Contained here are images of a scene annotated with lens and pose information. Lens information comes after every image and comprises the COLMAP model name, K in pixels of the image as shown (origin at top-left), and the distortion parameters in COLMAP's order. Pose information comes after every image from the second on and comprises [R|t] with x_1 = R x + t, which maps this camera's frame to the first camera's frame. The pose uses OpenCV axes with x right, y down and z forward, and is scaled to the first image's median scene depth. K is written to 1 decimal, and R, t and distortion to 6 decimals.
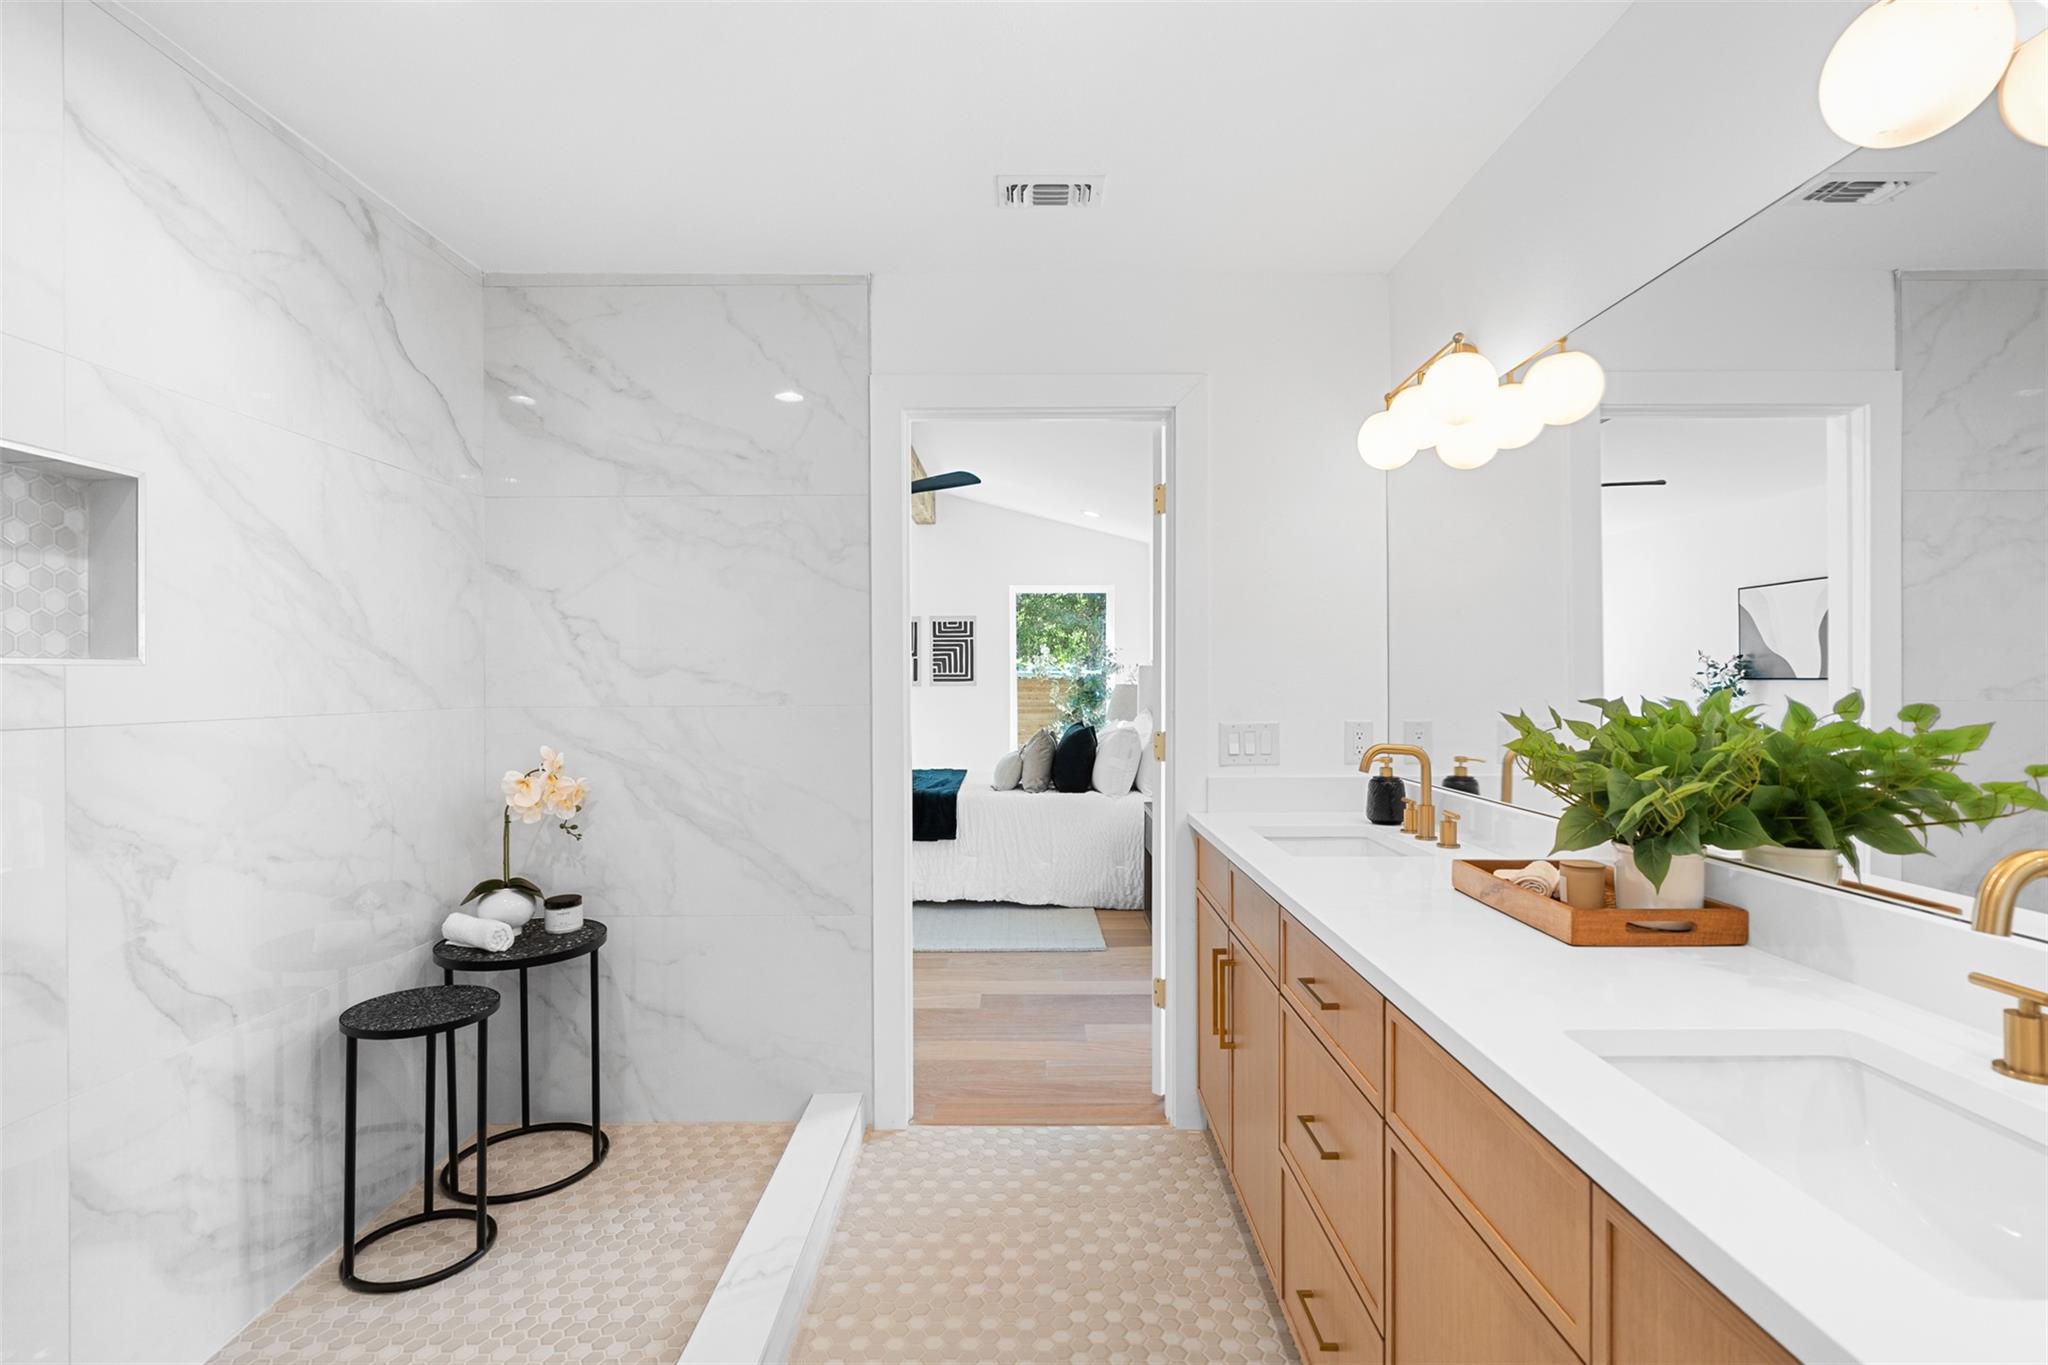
lens RADIAL K [[920.9, 0, 1024.4], [0, 920.9, 672.8], [0, 0, 1]] dist [-0.001793, 0.000015]
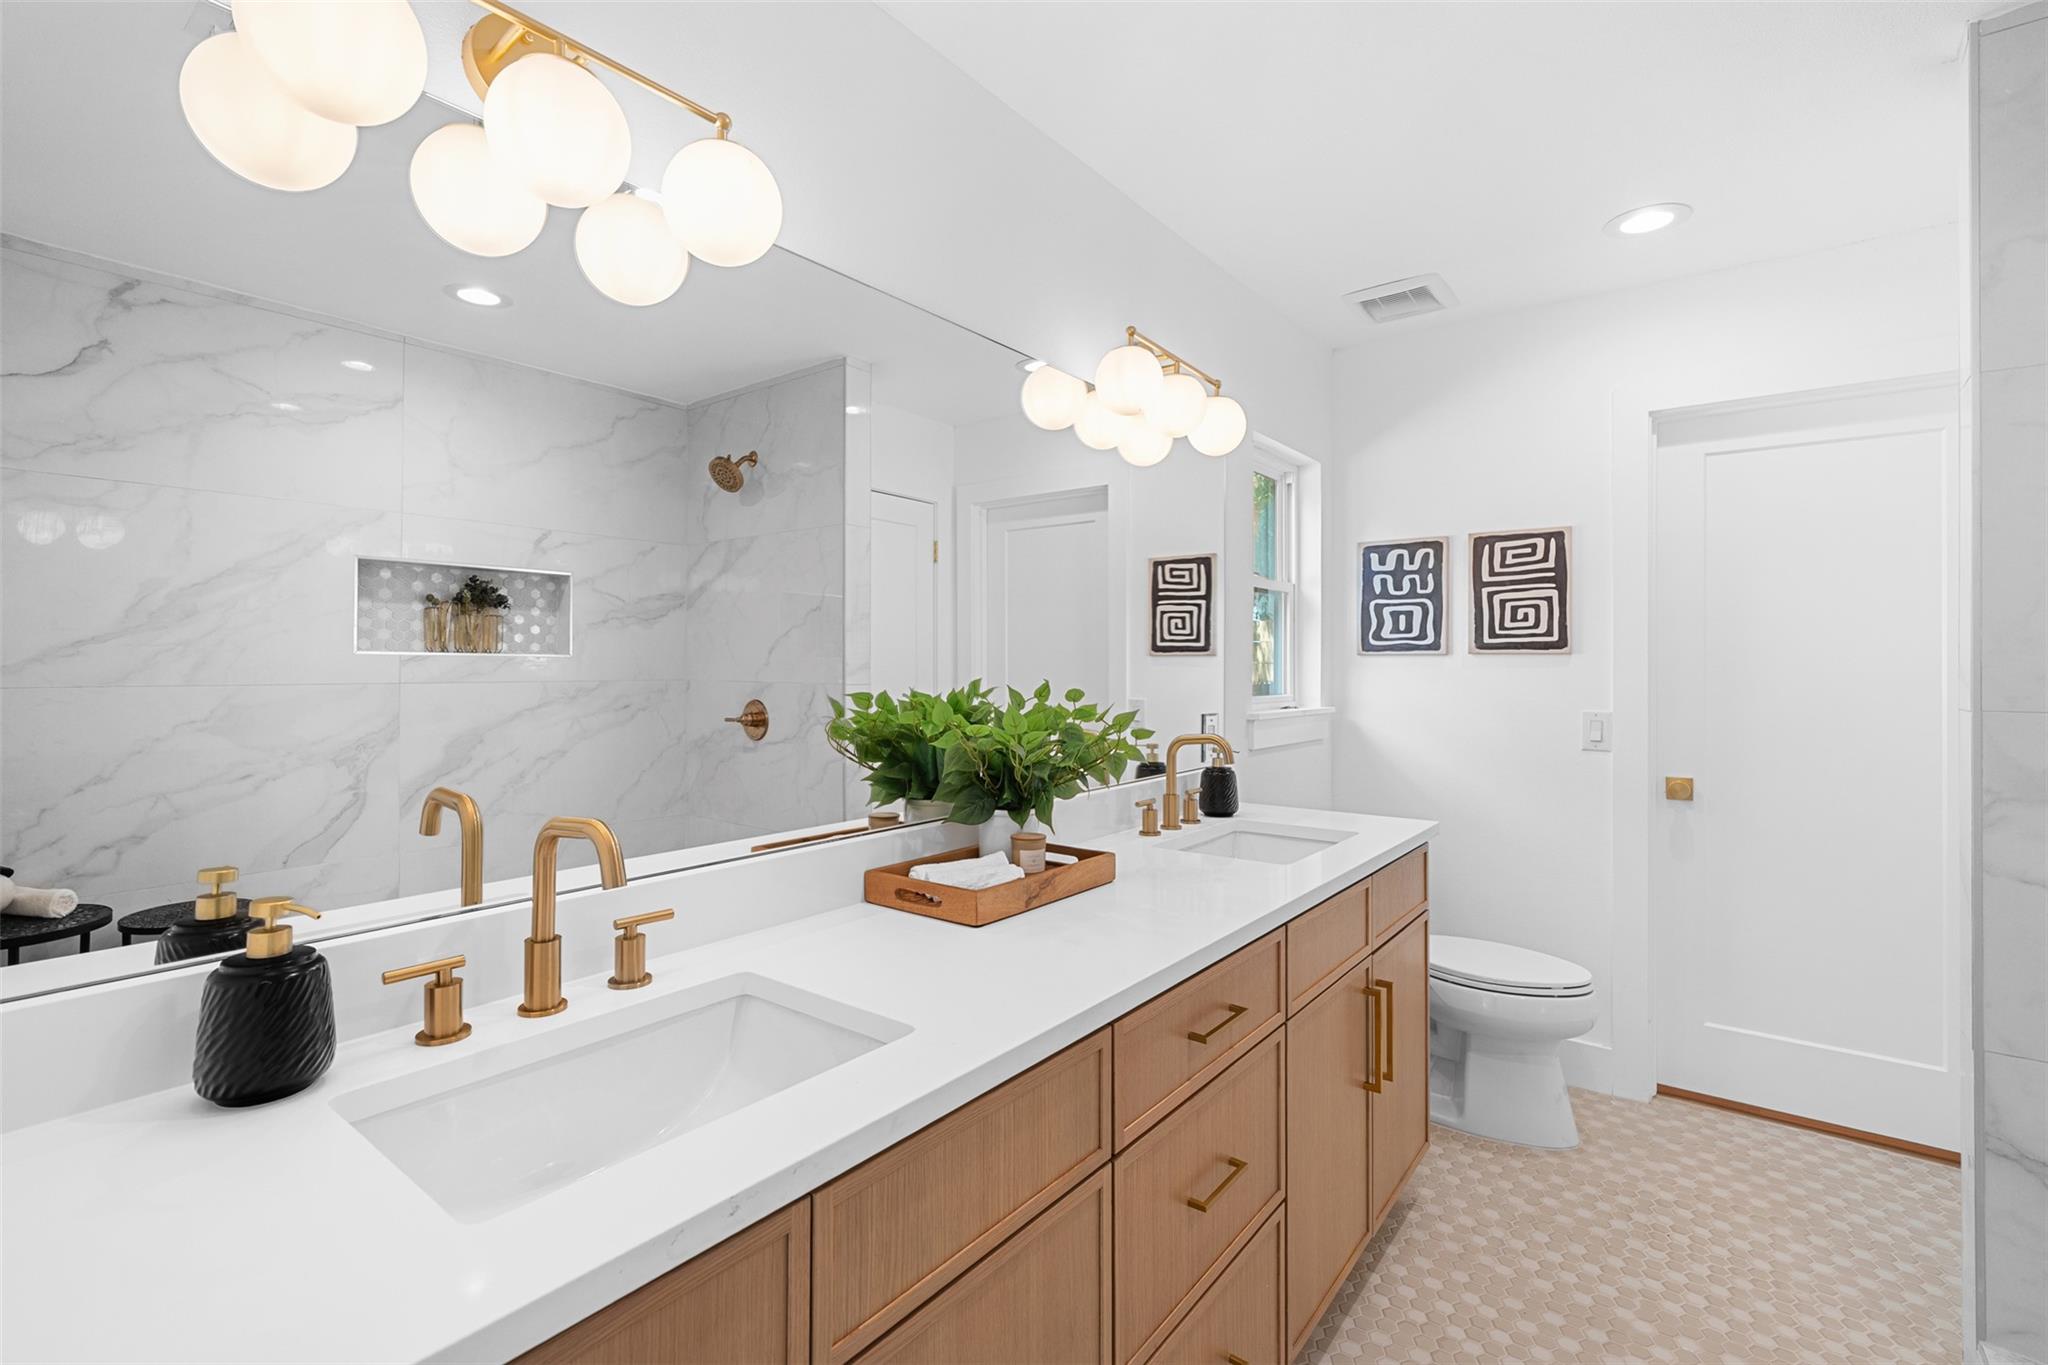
lens RADIAL K [[927.1, 0, 1025.9], [0, 927.1, 690.7], [0, 0, 1]] dist [-0.001466, -0.000036]
pose [[-0.776980, -0.011458, 0.629421, -0.073742], [-0.019338, 0.999797, -0.005672, 0.040538], [-0.629228, -0.016579, -0.777044, 2.197963]]
